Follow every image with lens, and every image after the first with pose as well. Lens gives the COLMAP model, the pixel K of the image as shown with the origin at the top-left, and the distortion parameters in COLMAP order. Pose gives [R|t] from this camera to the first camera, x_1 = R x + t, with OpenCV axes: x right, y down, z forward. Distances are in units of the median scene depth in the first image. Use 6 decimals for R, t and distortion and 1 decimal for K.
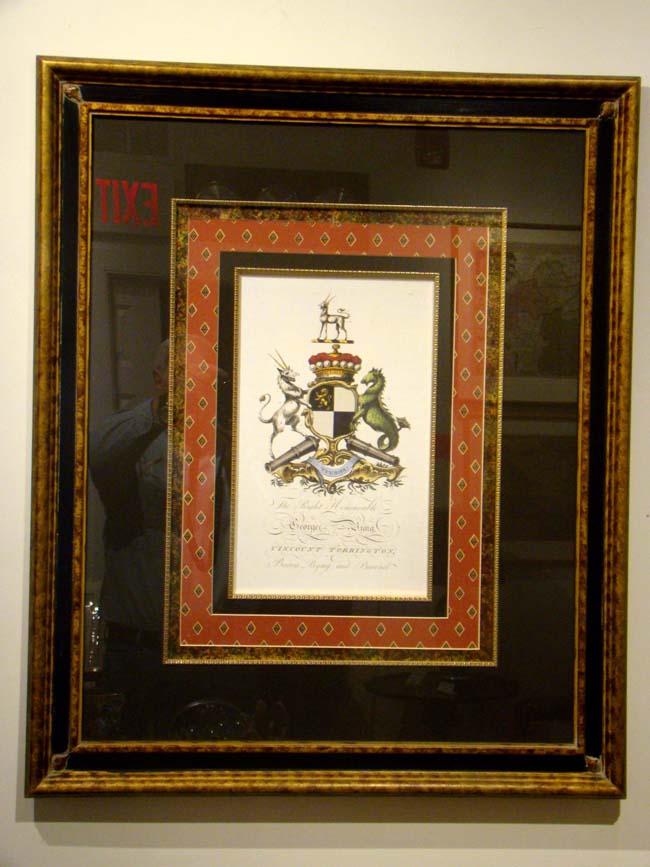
lens RADIAL K [[1472.7, 0, 325.0], [0, 1472.7, 433.5], [0, 0, 1]] dist [0.018355, 0.132162]
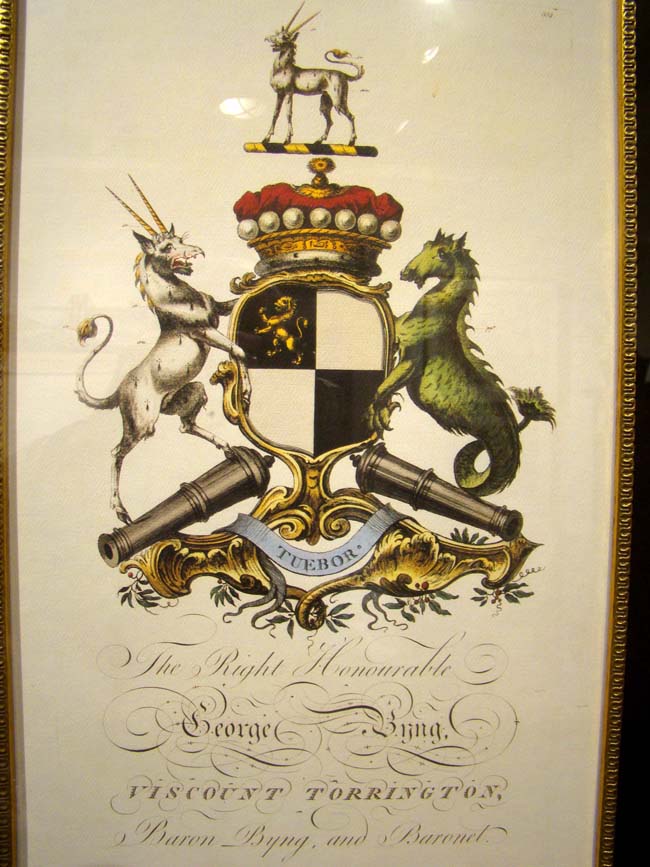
lens RADIAL K [[738.1, 0, 325.0], [0, 738.1, 433.5], [0, 0, 1]] dist [-0.000173, -0.000112]
pose [[0.999969, -0.007418, -0.002658, 0.008217], [0.007440, 0.999937, 0.008385, -0.002641], [0.002596, -0.008404, 0.999961, 0.841840]]
